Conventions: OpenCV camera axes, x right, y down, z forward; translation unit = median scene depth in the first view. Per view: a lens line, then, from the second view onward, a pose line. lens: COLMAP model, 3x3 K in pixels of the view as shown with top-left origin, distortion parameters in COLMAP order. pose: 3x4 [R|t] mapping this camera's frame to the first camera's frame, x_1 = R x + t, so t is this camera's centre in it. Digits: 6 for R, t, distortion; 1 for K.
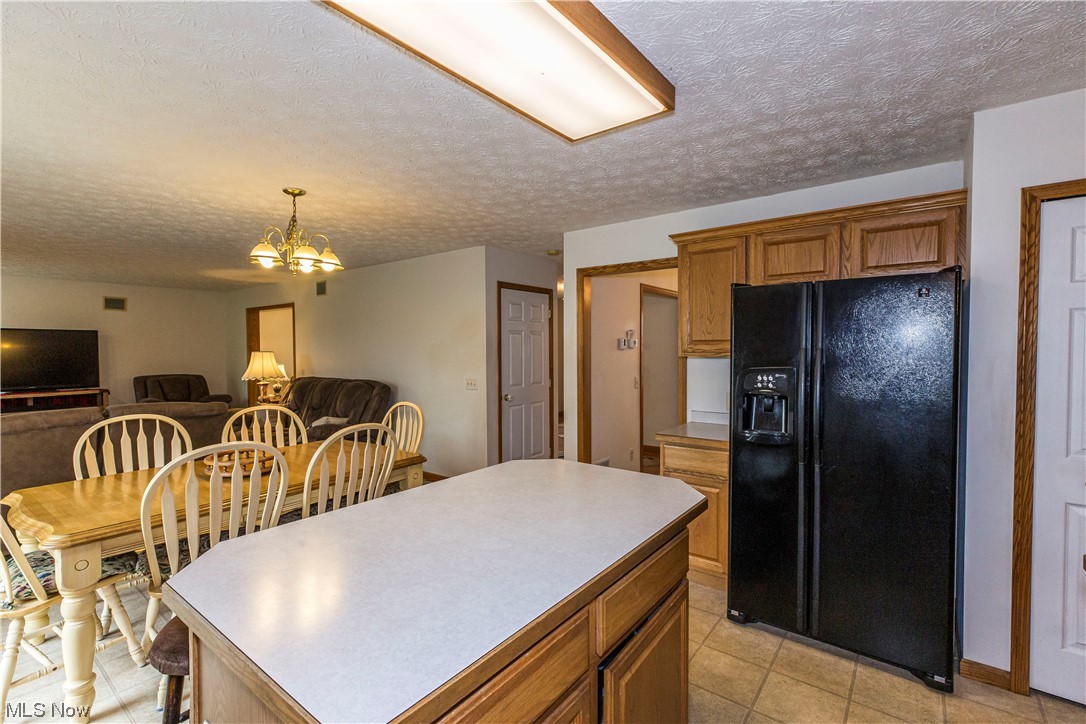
lens RADIAL K [[484.4, 0, 541.4], [0, 484.4, 360.7], [0, 0, 1]] dist [0.000981, -0.000130]
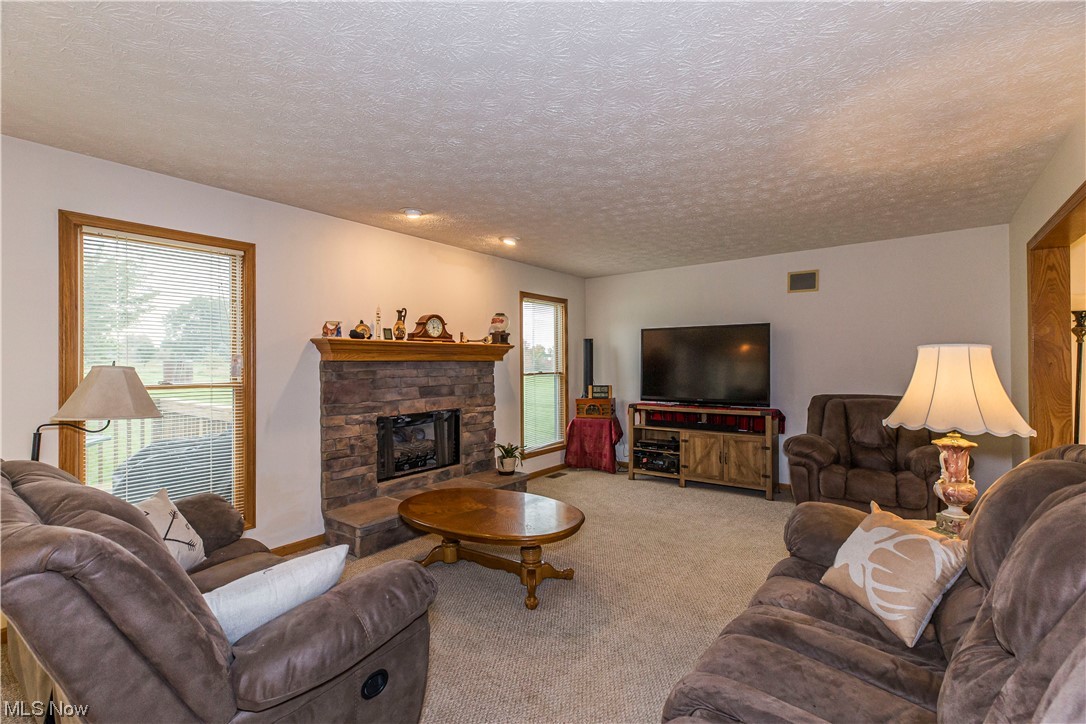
lens RADIAL K [[484.4, 0, 541.4], [0, 484.4, 360.7], [0, 0, 1]] dist [0.000981, -0.000130]
pose [[-0.003589, -0.001453, -0.999993, -0.547337], [-0.021798, 0.999761, -0.001374, -0.004630], [0.999756, 0.021793, -0.003620, 1.591953]]
